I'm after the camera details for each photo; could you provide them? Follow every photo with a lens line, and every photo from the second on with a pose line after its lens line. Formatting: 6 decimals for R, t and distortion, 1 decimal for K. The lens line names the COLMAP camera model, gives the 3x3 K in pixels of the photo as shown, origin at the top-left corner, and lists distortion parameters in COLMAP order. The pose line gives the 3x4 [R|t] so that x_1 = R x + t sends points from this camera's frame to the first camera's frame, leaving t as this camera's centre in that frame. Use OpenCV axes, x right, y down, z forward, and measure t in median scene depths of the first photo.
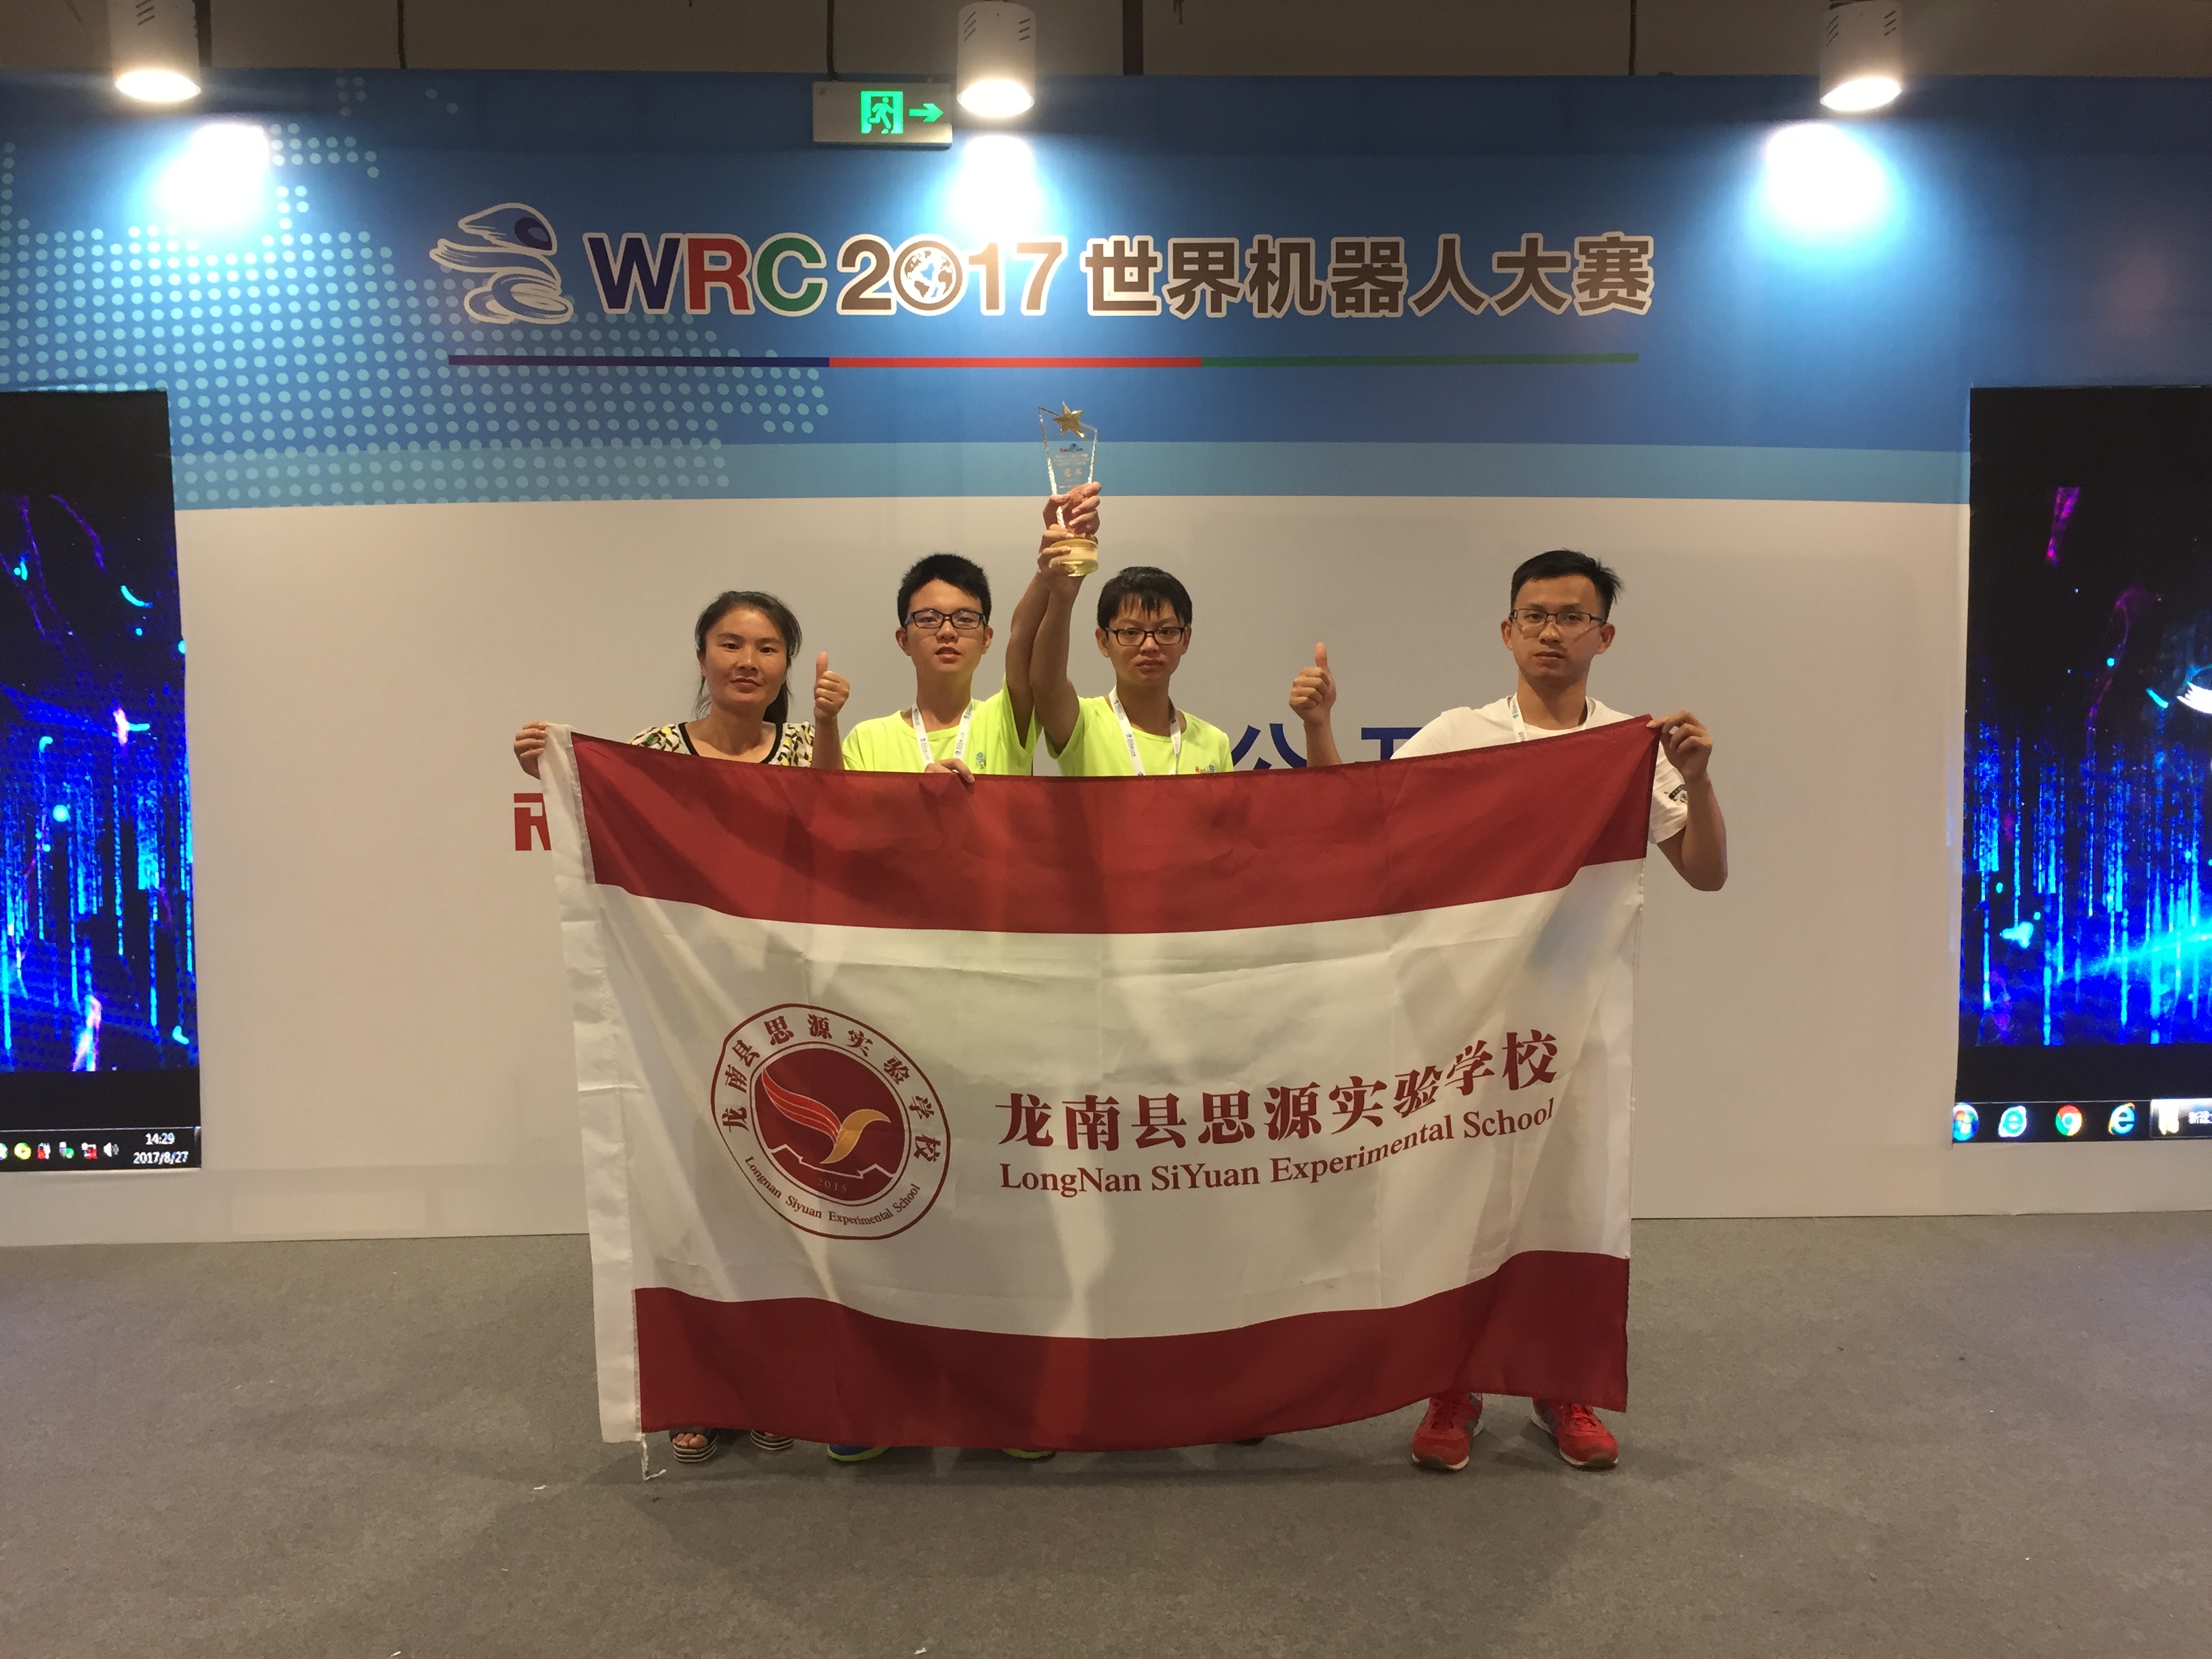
lens RADIAL K [[1975.8, 0, 1095.6], [0, 1975.8, 826.6], [0, 0, 1]] dist [-0.018591, -0.011104]
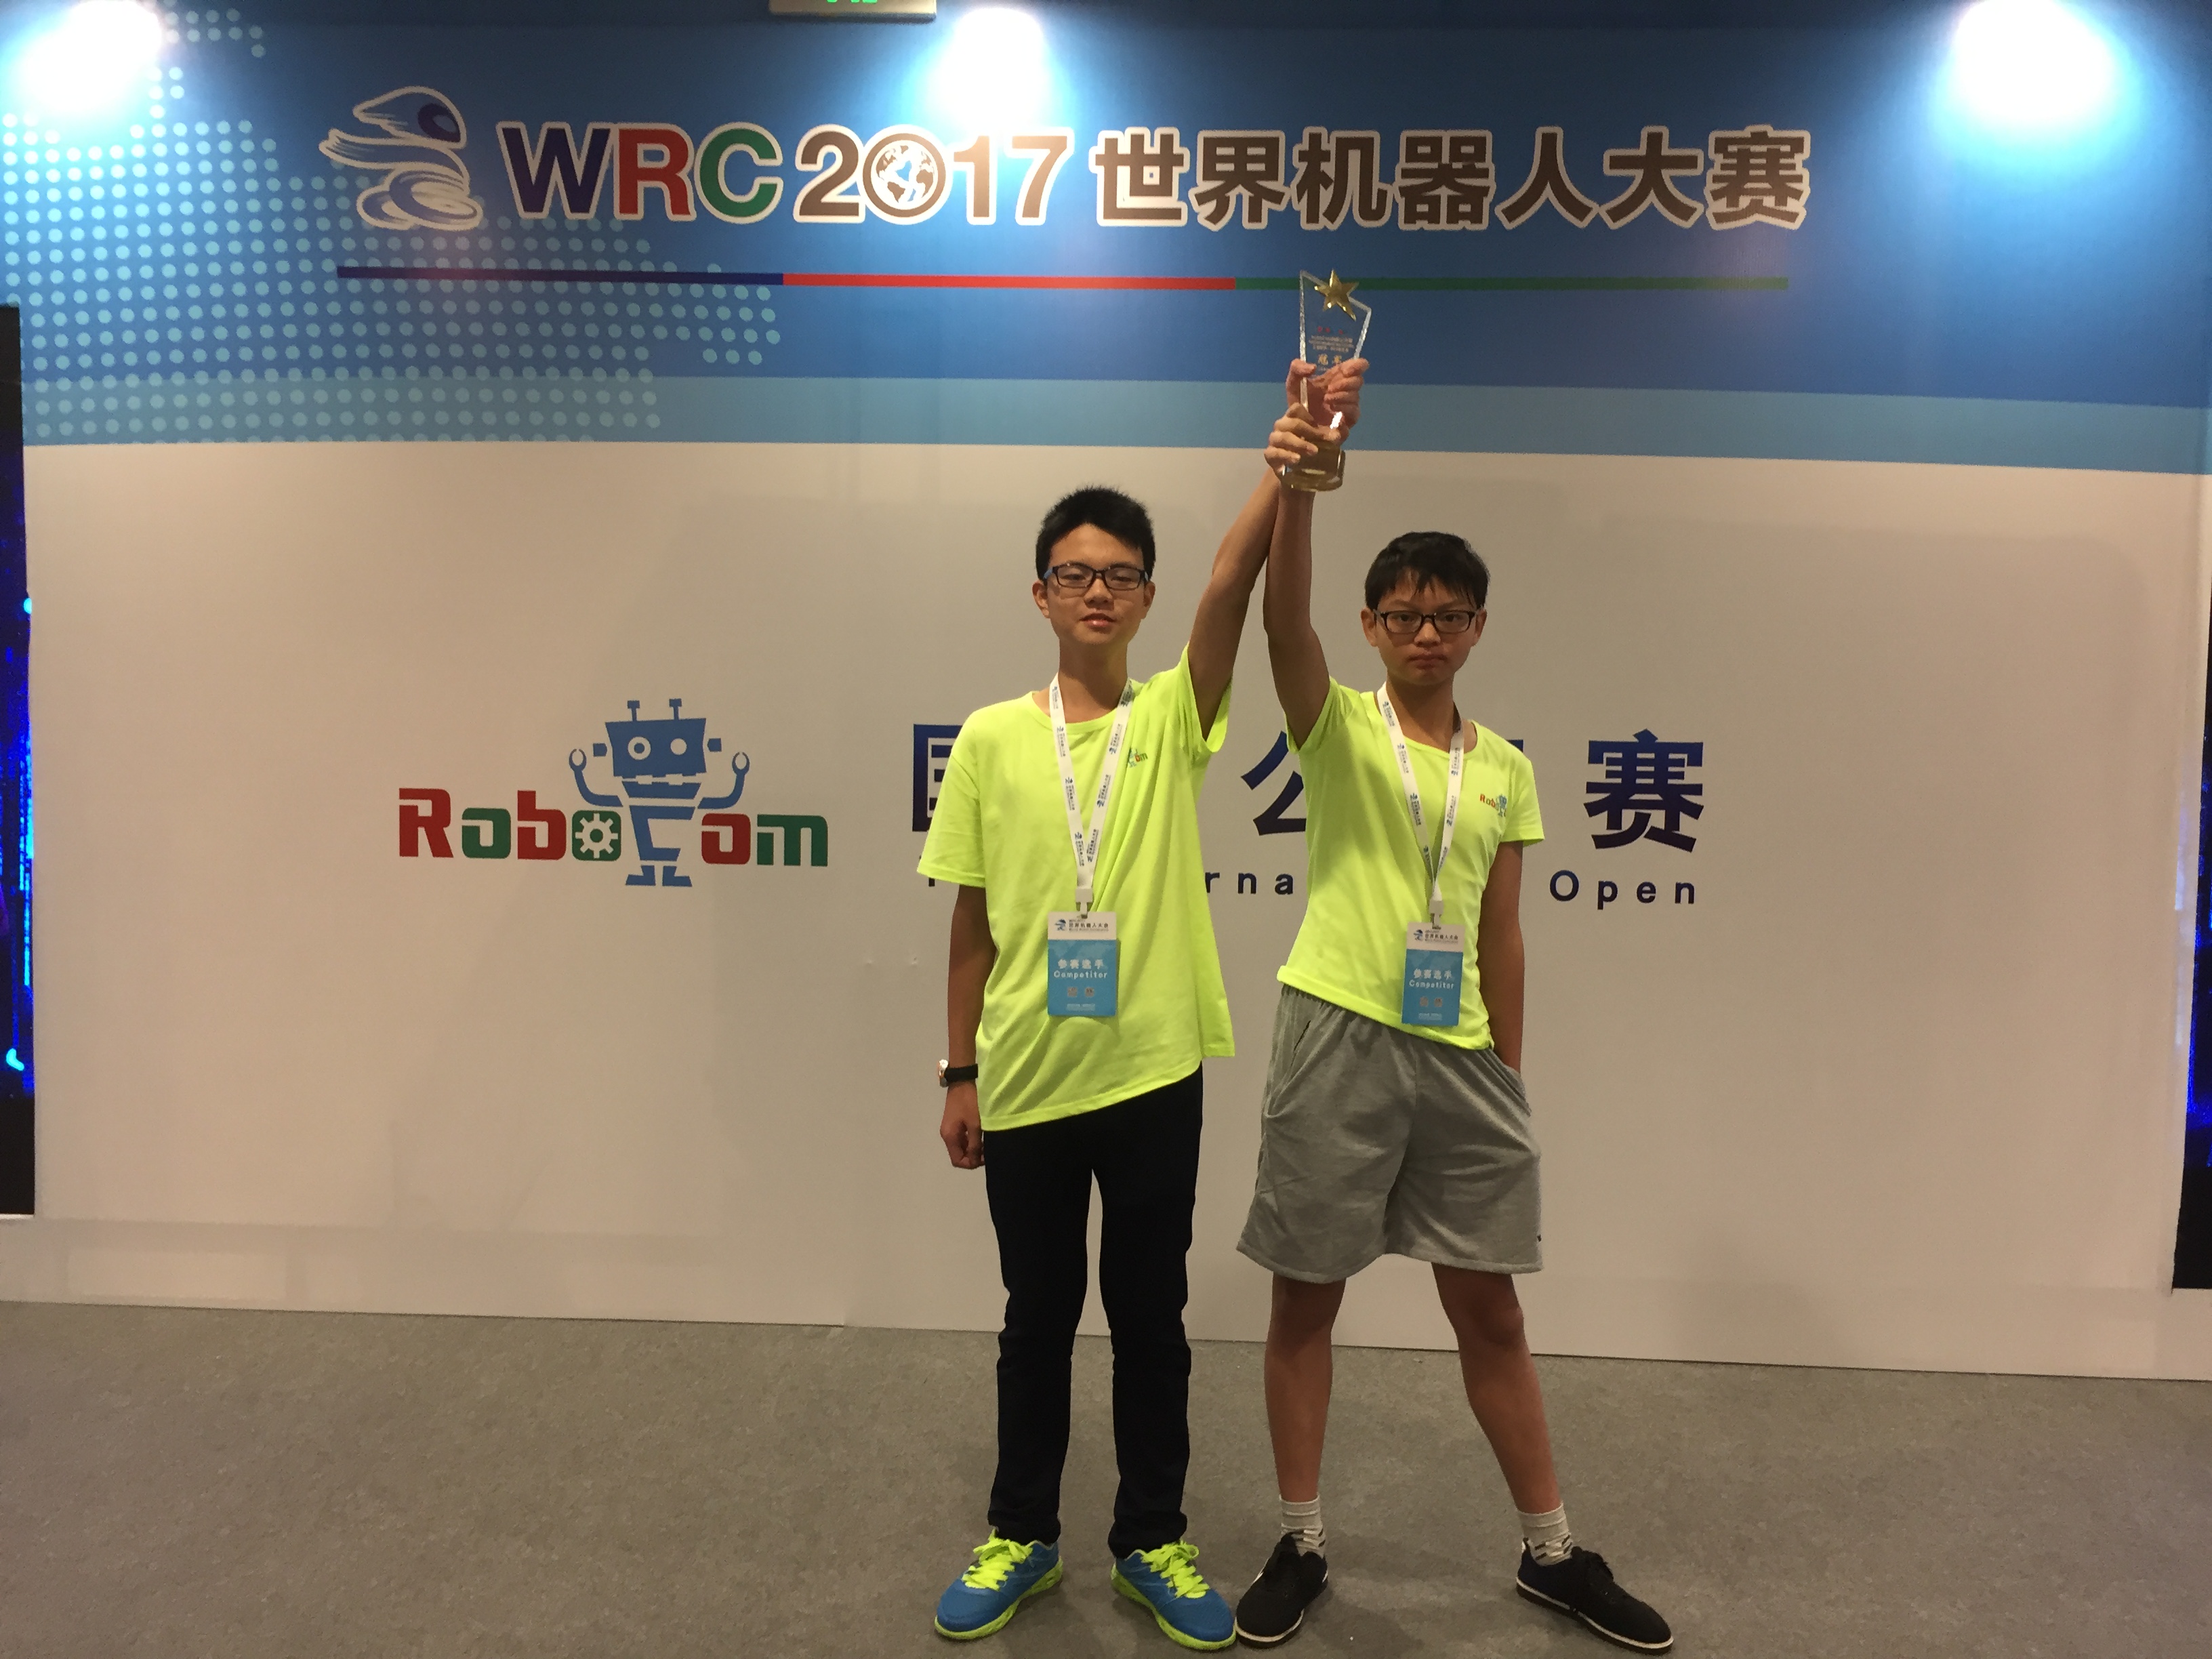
lens RADIAL K [[1975.8, 0, 1117.0], [0, 1975.8, 834.1], [0, 0, 1]] dist [-0.018591, -0.011104]
pose [[0.999561, 0.025678, 0.014747, -0.001069], [-0.025748, 0.999658, 0.004611, -0.009527], [-0.014624, -0.004989, 0.999881, 0.163442]]
